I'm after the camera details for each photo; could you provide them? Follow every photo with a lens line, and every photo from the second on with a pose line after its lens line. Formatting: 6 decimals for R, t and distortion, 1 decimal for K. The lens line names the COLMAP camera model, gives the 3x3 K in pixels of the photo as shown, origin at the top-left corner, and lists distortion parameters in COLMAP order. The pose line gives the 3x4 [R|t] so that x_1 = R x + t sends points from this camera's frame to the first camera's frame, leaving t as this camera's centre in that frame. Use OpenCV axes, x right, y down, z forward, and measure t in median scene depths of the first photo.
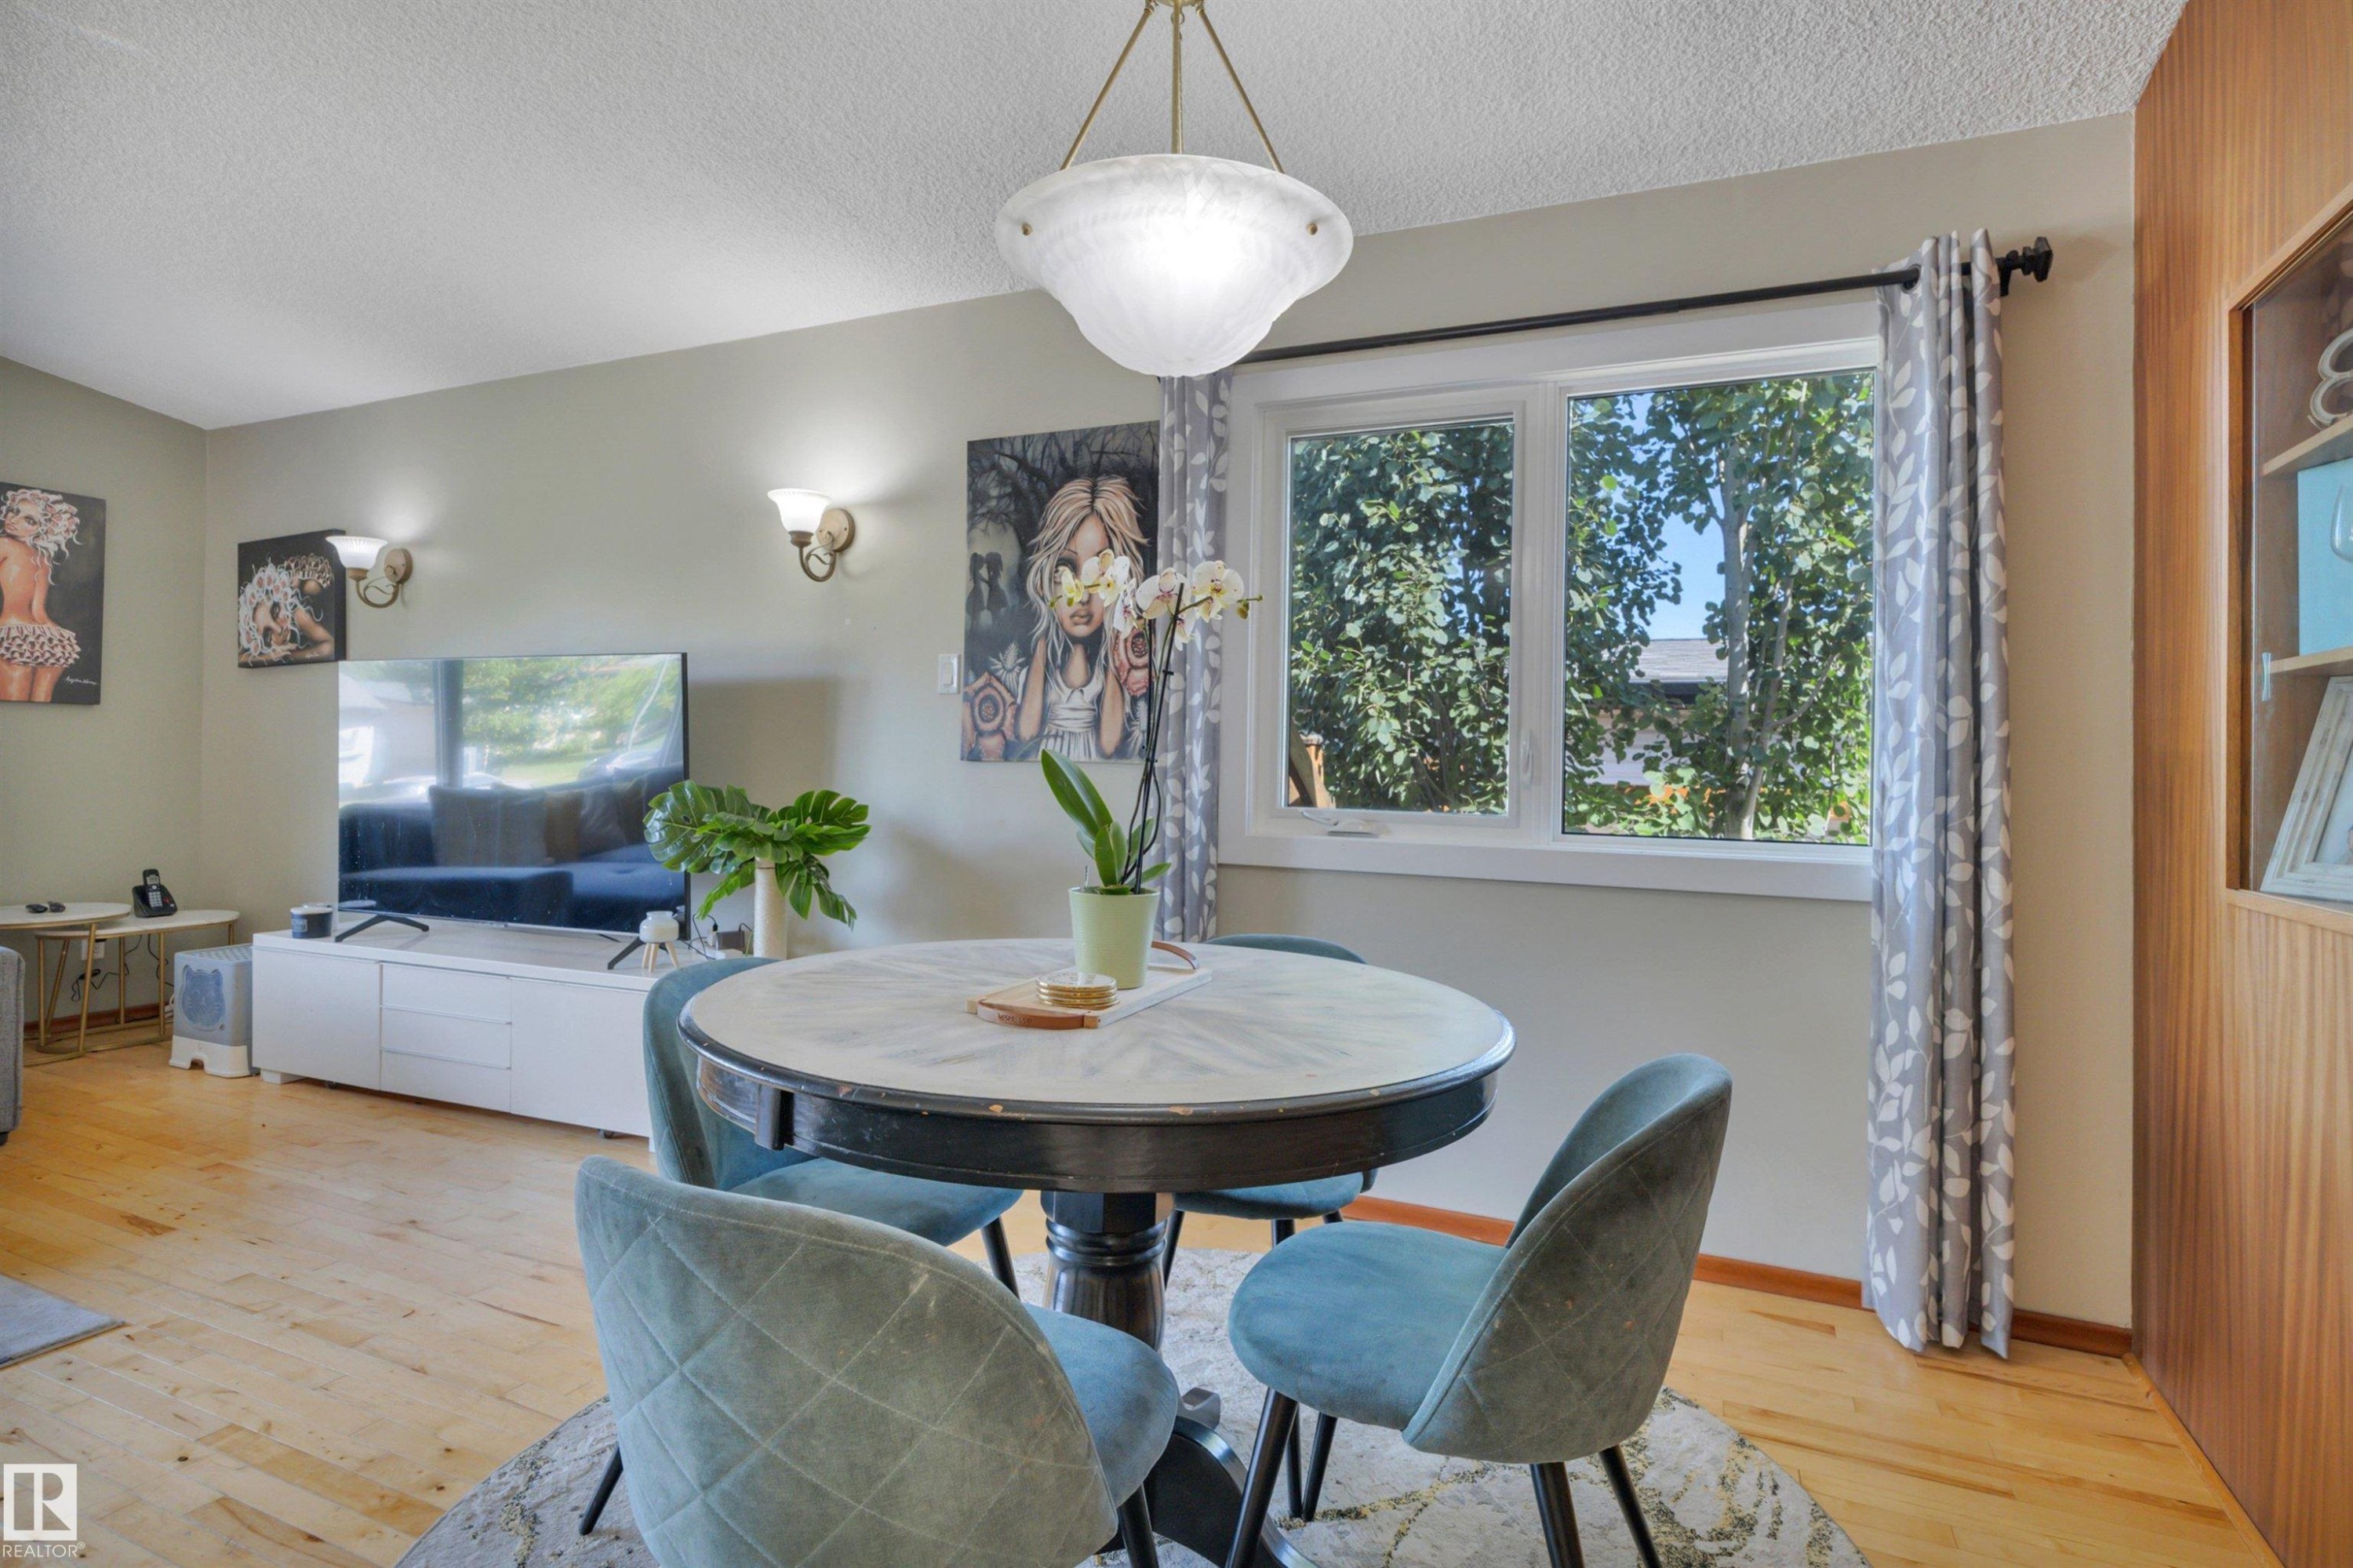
lens RADIAL K [[1205.8, 0, 1159.1], [0, 1205.8, 739.1], [0, 0, 1]] dist [-0.003855, -0.000155]
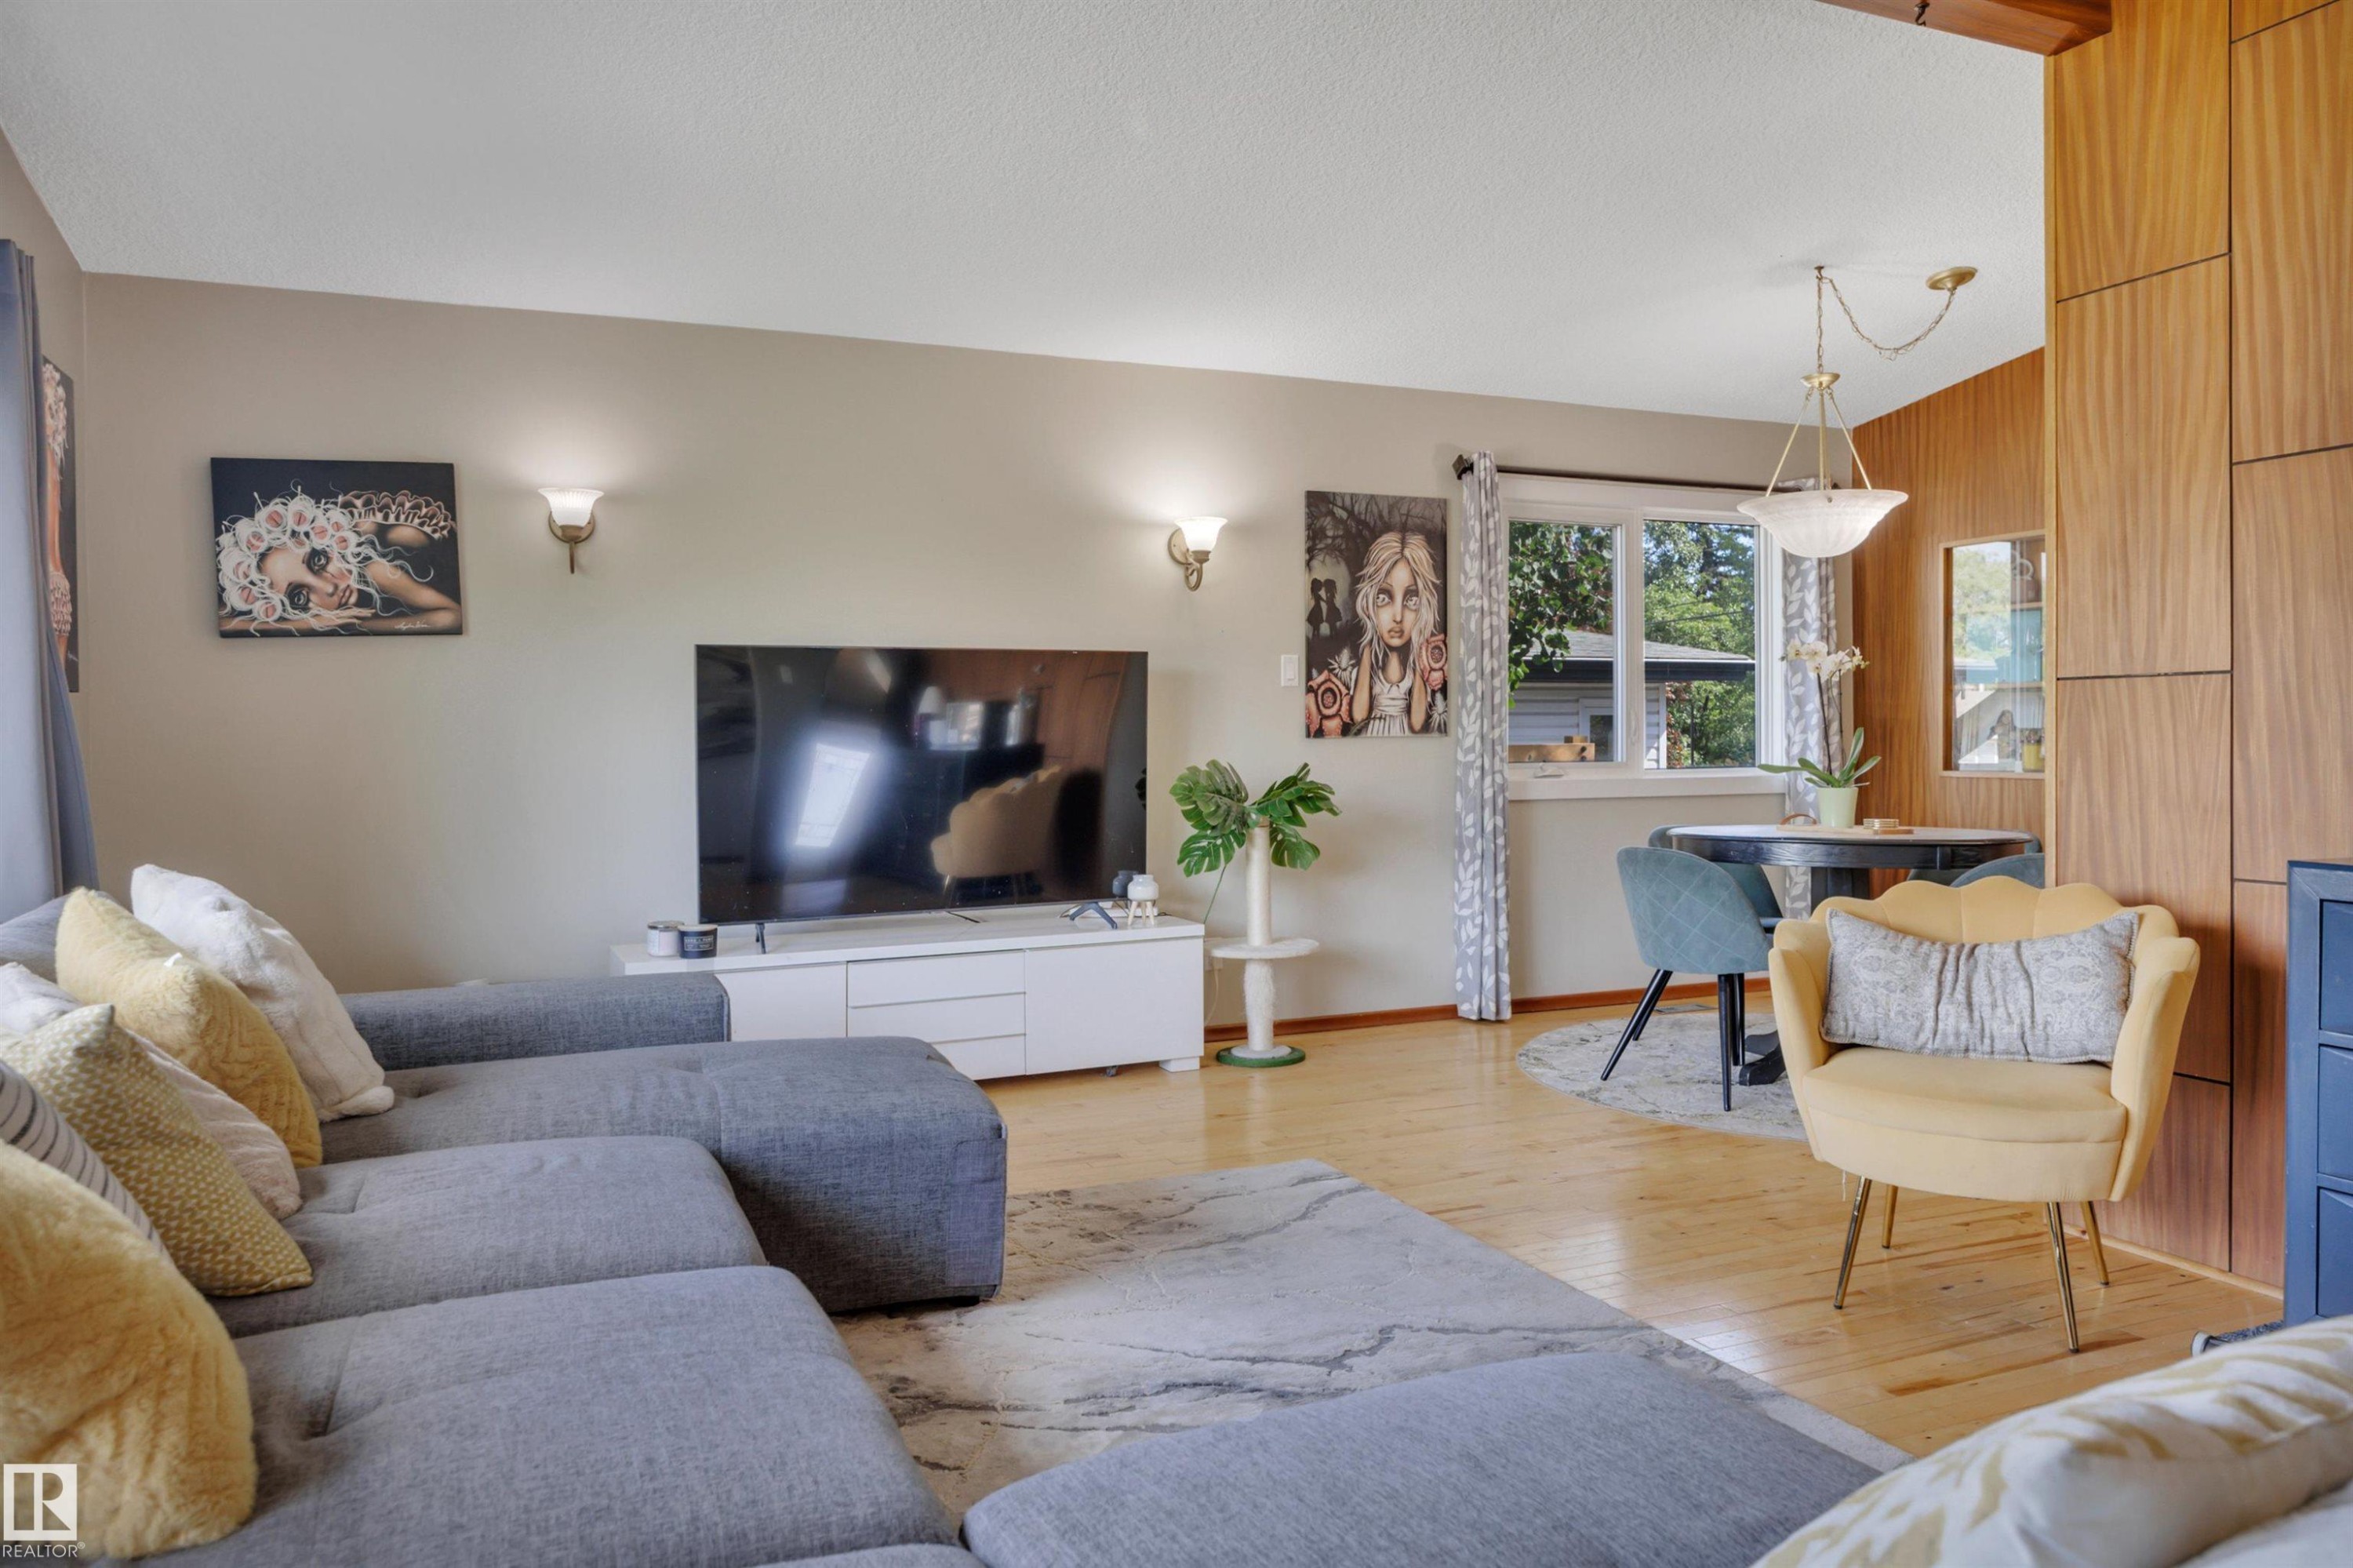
lens RADIAL K [[1577.2, 0, 1212.4], [0, 1577.2, 776.6], [0, 0, 1]] dist [-0.014591, 0.002990]
pose [[0.672629, -0.041125, 0.738836, -1.516084], [0.010314, 0.998879, 0.046209, -0.020377], [-0.739908, -0.023461, 0.672299, -0.067827]]
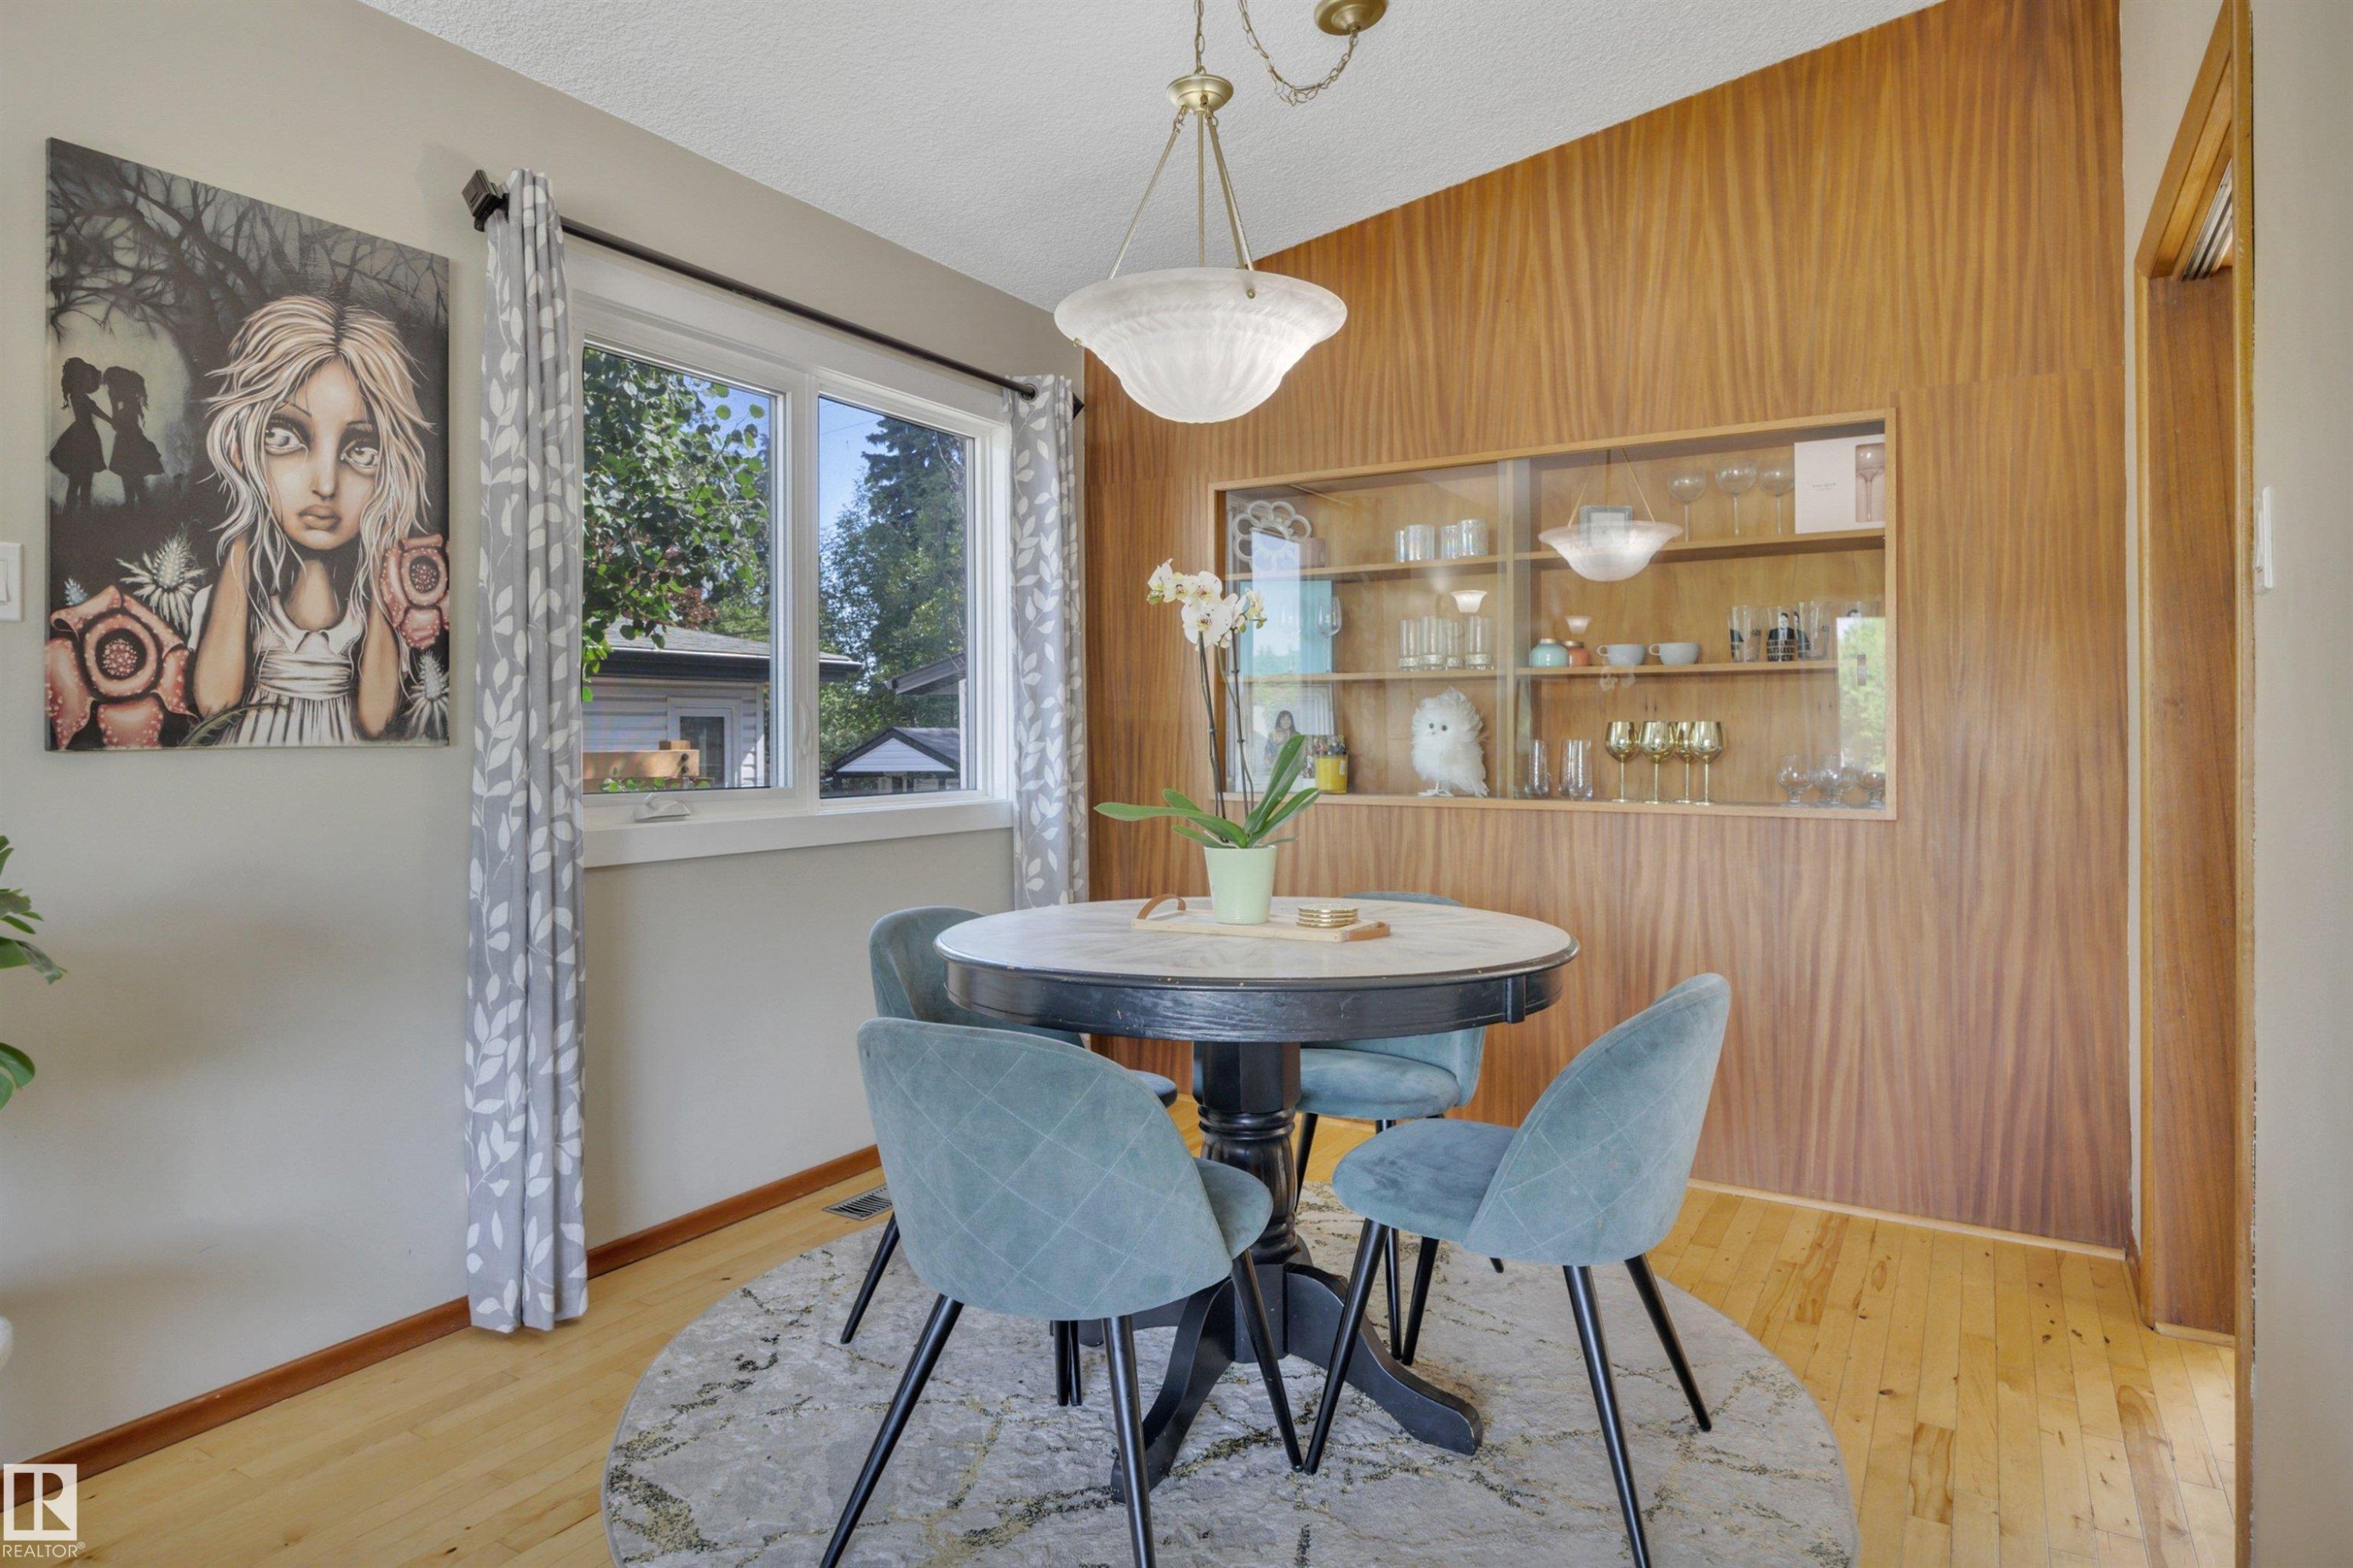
lens RADIAL K [[1312.0, 0, 1135.9], [0, 1312.0, 735.2], [0, 0, 1]] dist [0.005041, -0.001569]
pose [[0.152234, -0.018269, 0.988176, -0.666128], [-0.007874, 0.999775, 0.019696, -0.003622], [-0.988313, -0.010780, 0.152056, 0.457393]]
